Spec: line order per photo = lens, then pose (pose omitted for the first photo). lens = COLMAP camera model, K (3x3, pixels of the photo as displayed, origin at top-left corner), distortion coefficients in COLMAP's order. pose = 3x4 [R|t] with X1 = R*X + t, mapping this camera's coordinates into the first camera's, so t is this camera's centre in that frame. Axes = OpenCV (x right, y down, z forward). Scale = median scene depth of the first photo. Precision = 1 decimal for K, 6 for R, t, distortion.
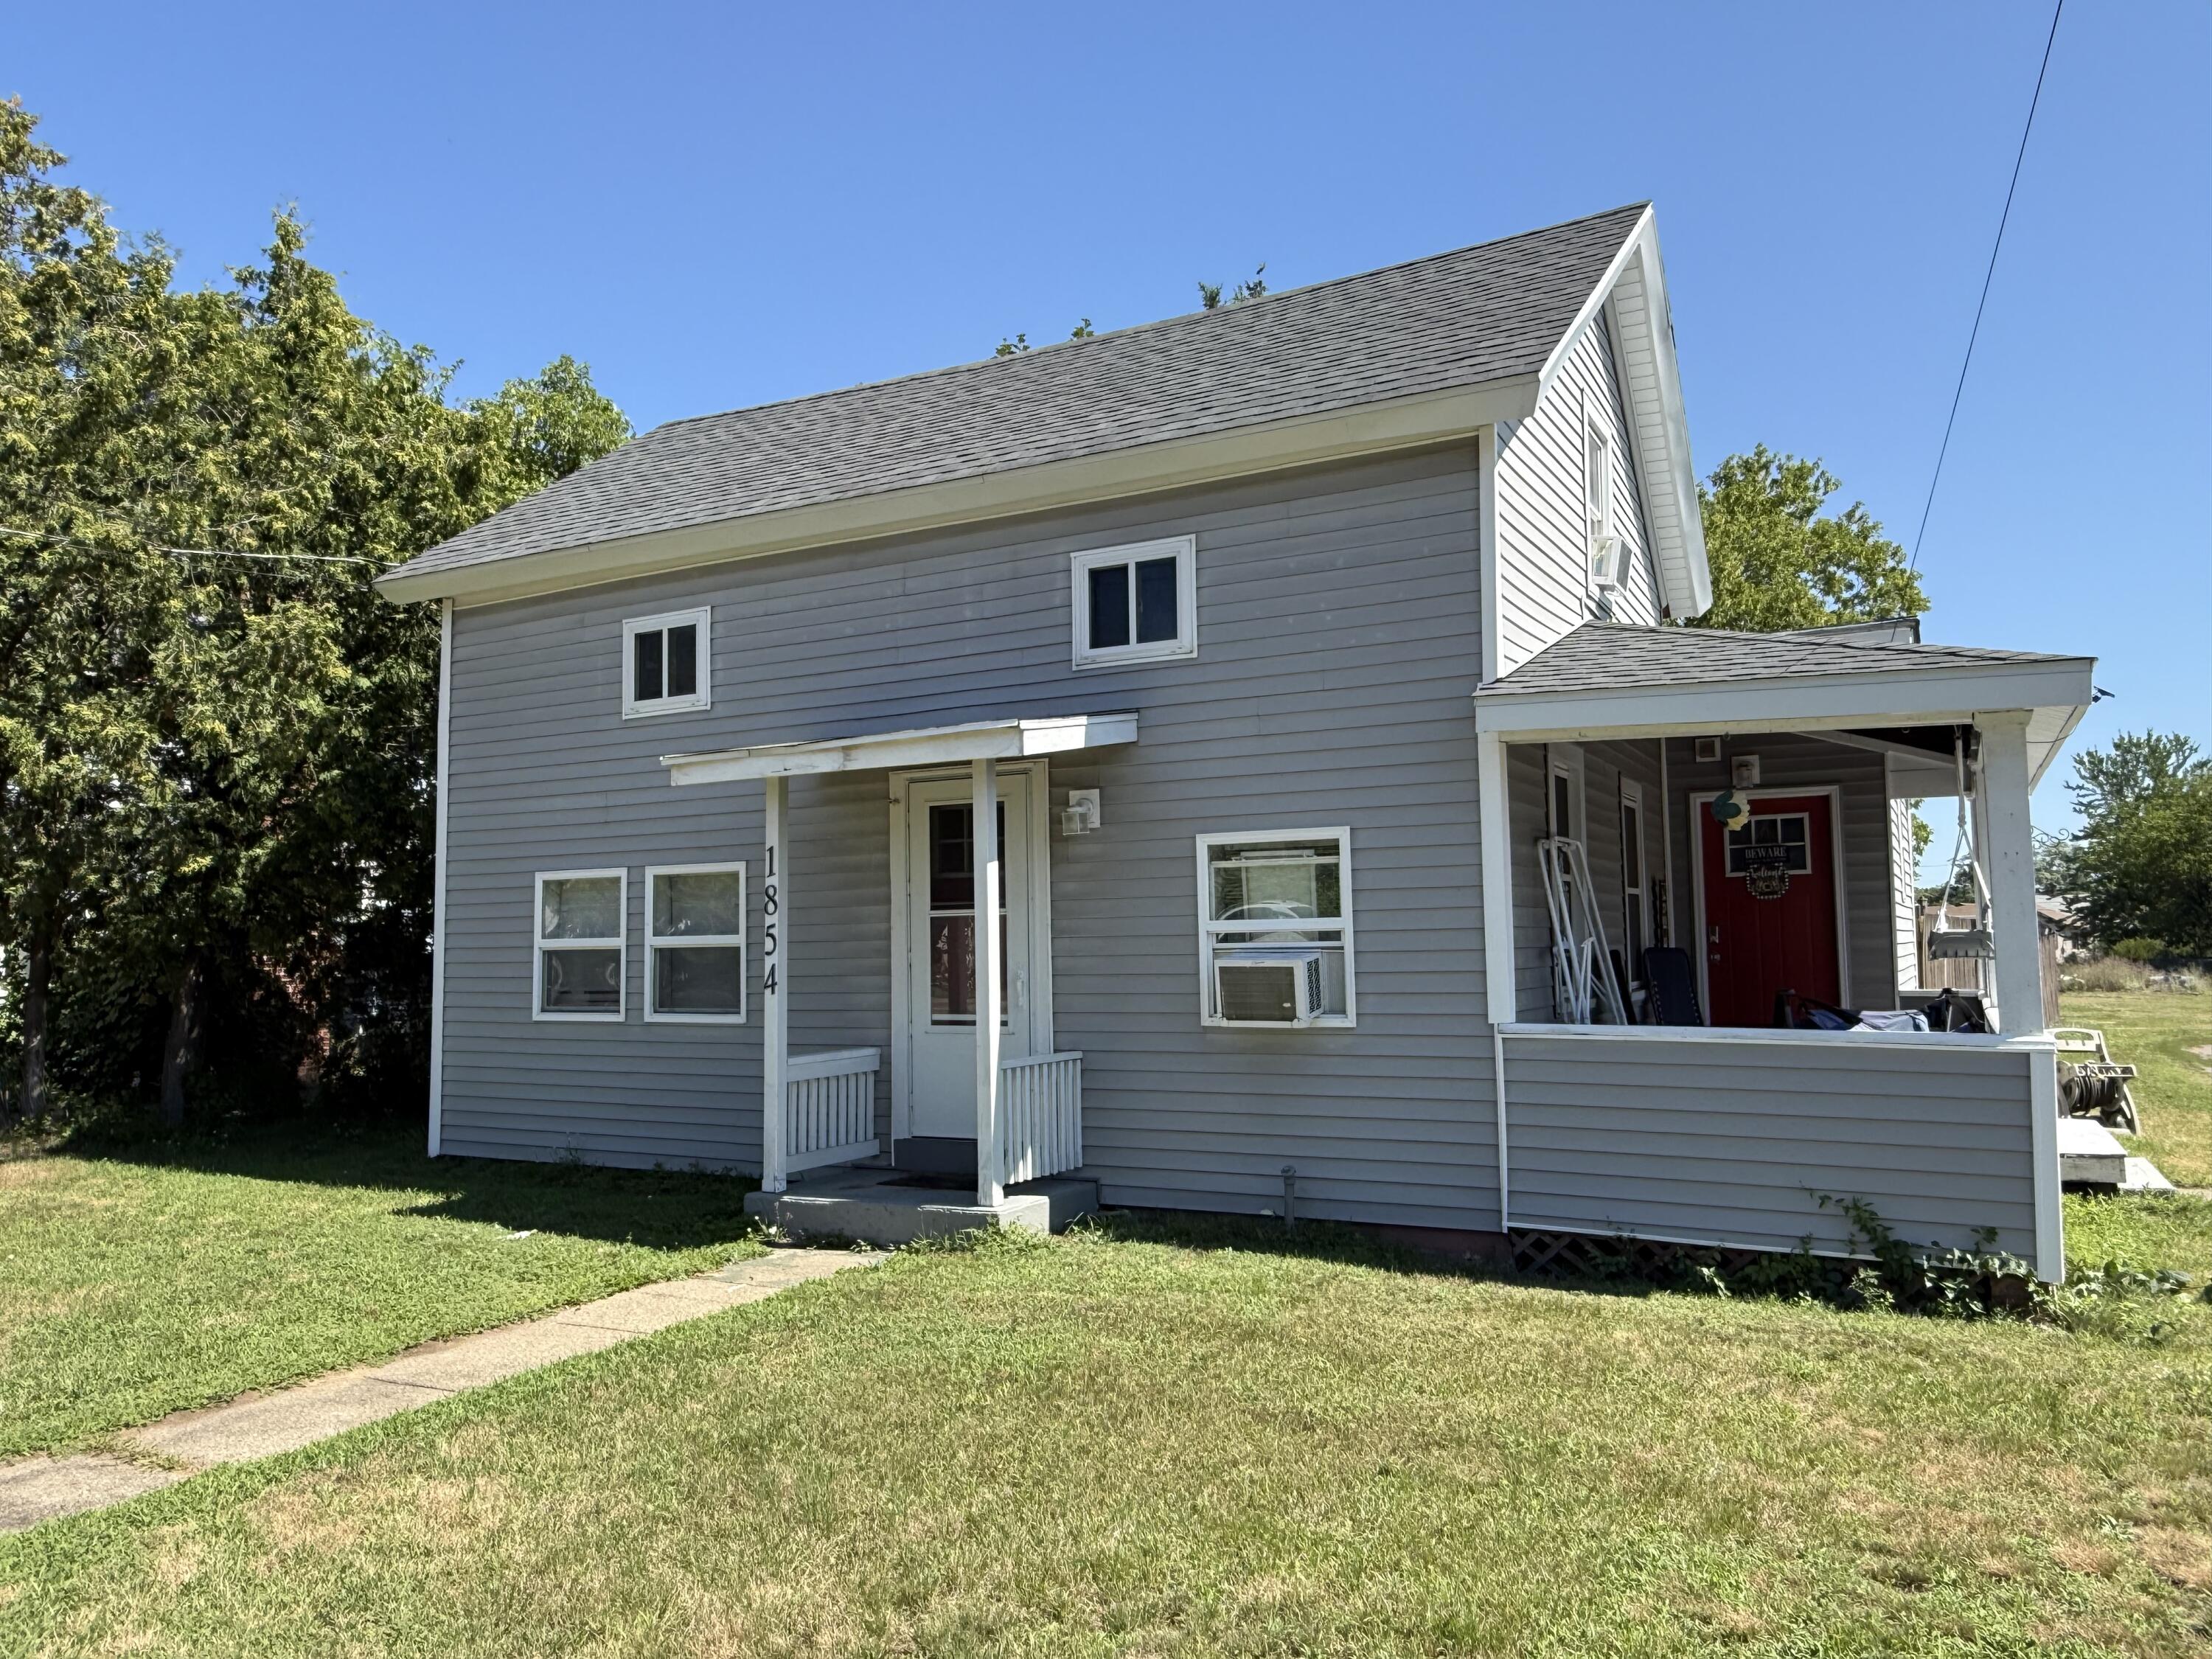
lens RADIAL K [[1546.1, 0, 1119.8], [0, 1546.1, 818.6], [0, 0, 1]] dist [-0.004384, 0.001653]
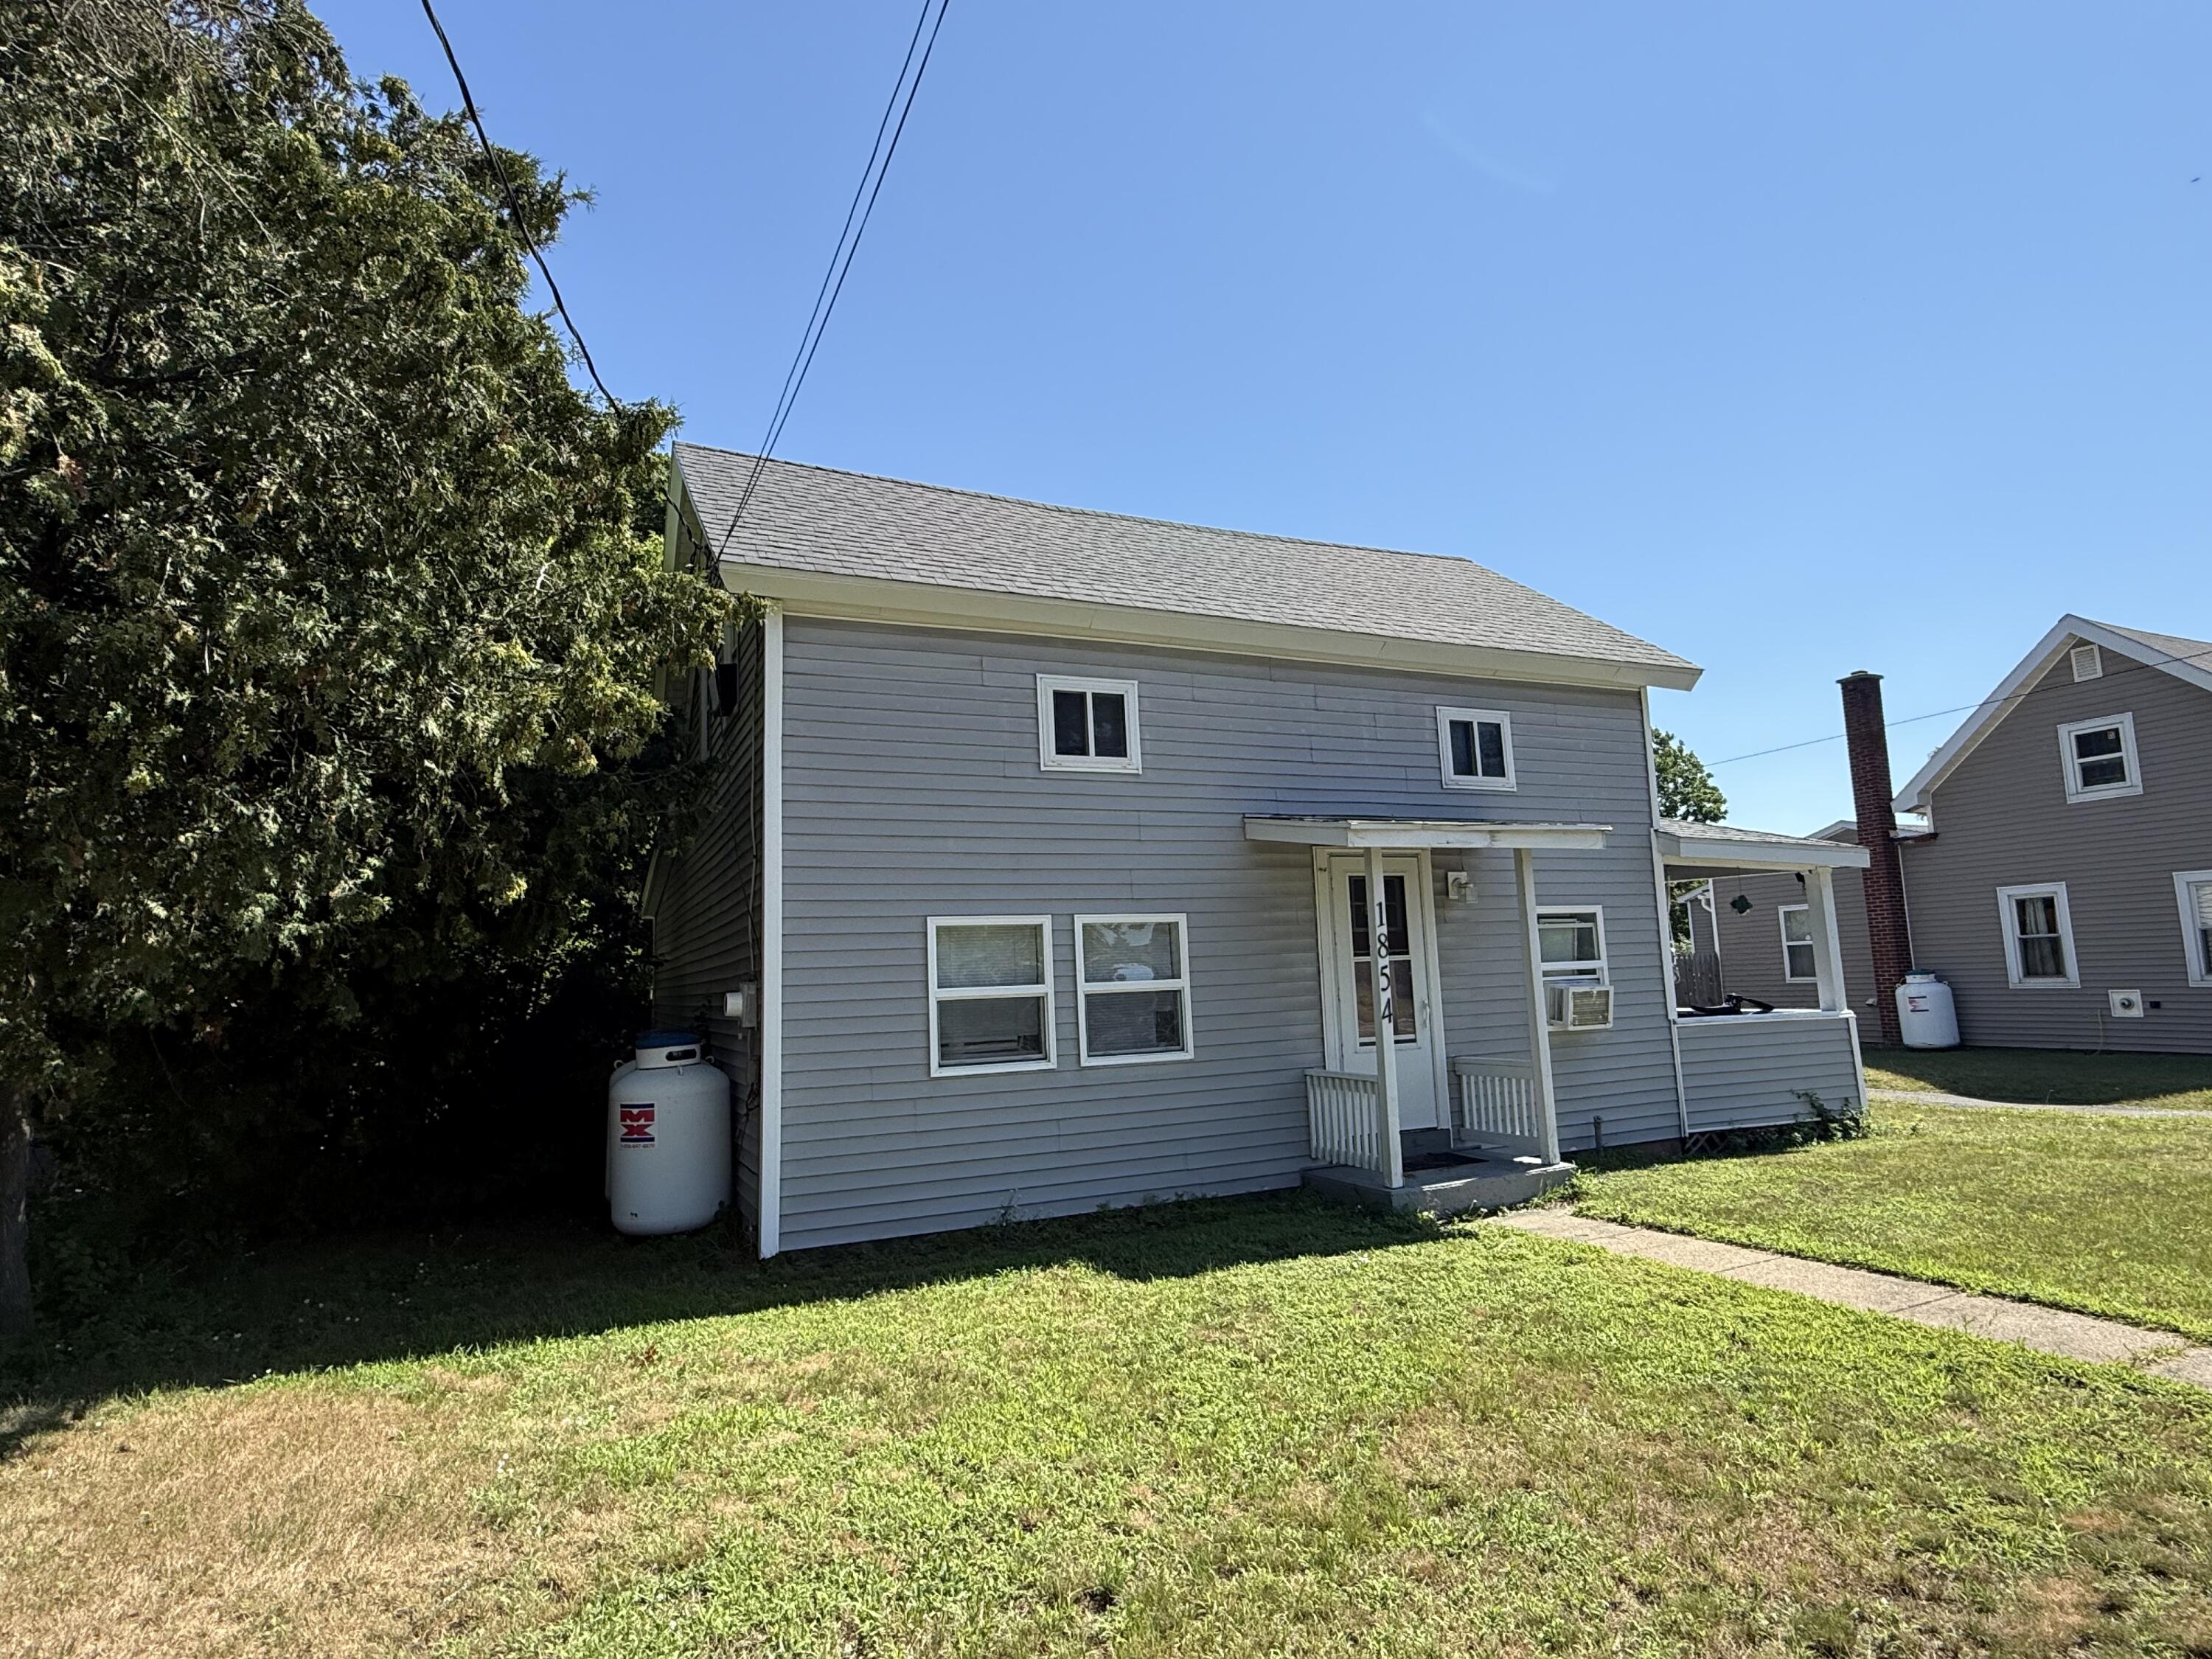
lens RADIAL K [[1210.7, 0, 1126.9], [0, 1210.7, 828.3], [0, 0, 1]] dist [0.000790, 0.001639]
pose [[0.599914, 0.099167, 0.793895, -1.045920], [-0.030532, 0.994403, -0.101141, 0.060639], [-0.799482, 0.036437, 0.599584, 0.541753]]
